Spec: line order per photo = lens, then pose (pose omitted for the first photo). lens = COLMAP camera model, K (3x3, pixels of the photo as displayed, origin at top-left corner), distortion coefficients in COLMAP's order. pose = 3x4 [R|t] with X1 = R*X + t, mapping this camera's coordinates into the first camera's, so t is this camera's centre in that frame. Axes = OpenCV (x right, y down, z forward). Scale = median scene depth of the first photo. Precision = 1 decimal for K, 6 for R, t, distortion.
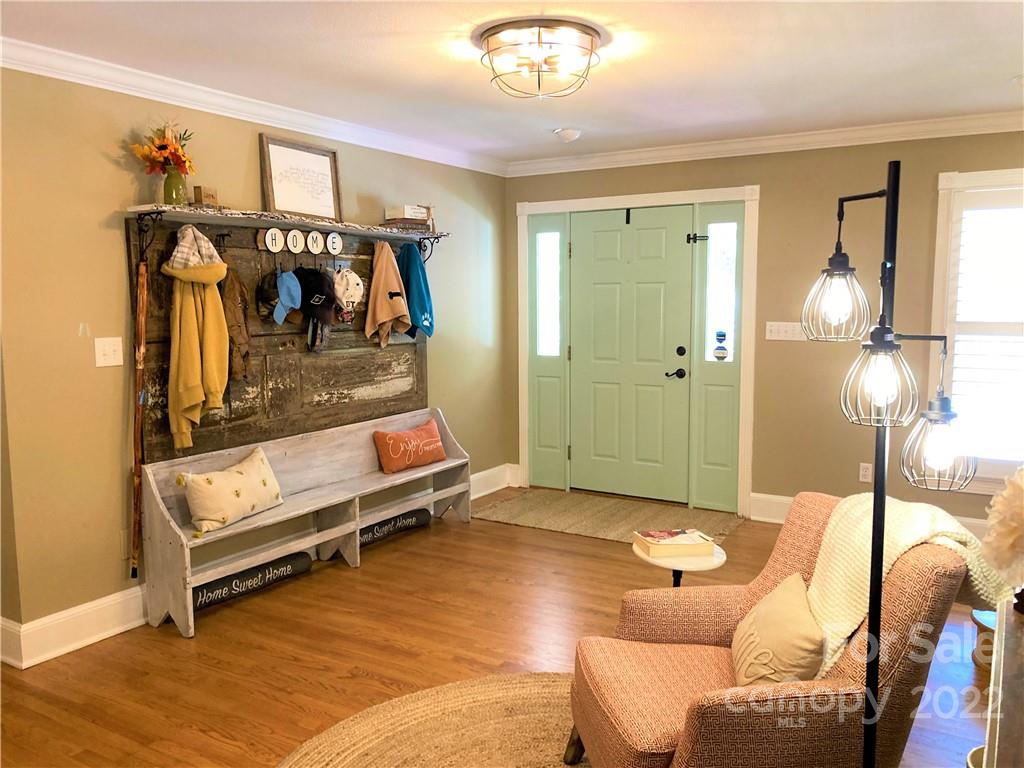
lens RADIAL K [[831.2, 0, 513.1], [0, 831.2, 382.9], [0, 0, 1]] dist [0.009581, 0.008828]
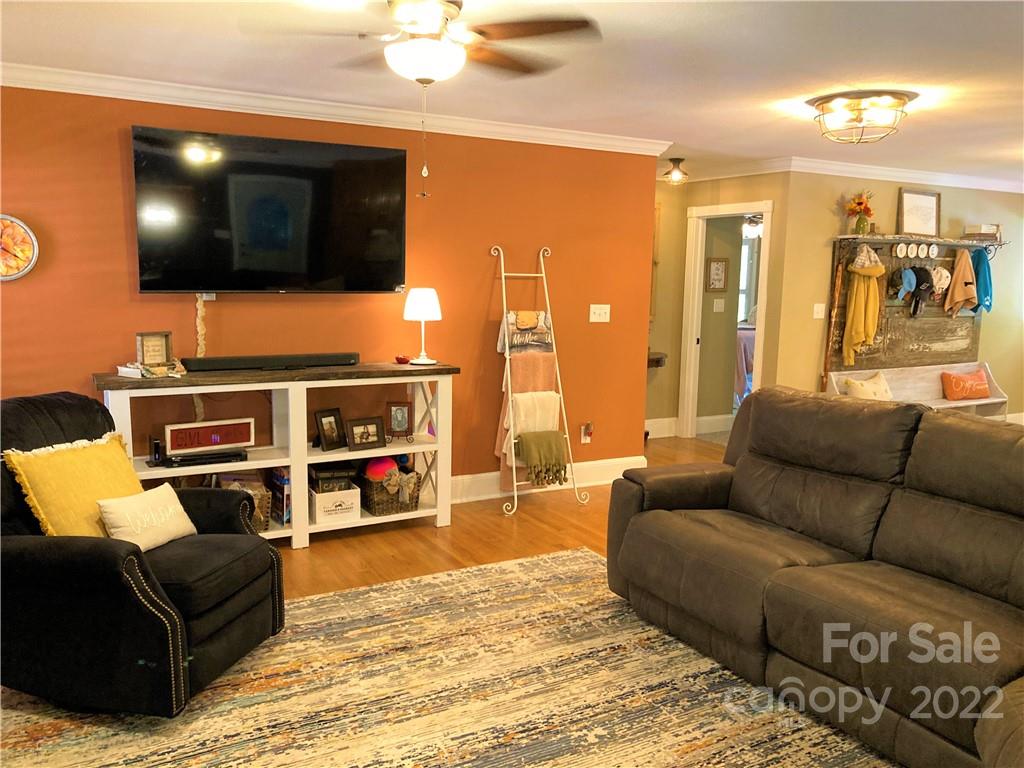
lens RADIAL K [[831.2, 0, 509.5], [0, 831.2, 388.2], [0, 0, 1]] dist [0.009581, 0.008828]
pose [[0.871893, 0.088094, -0.481707, -0.132272], [-0.072427, 0.996066, 0.051065, 0.073771], [0.484310, -0.009634, 0.874843, -0.816238]]
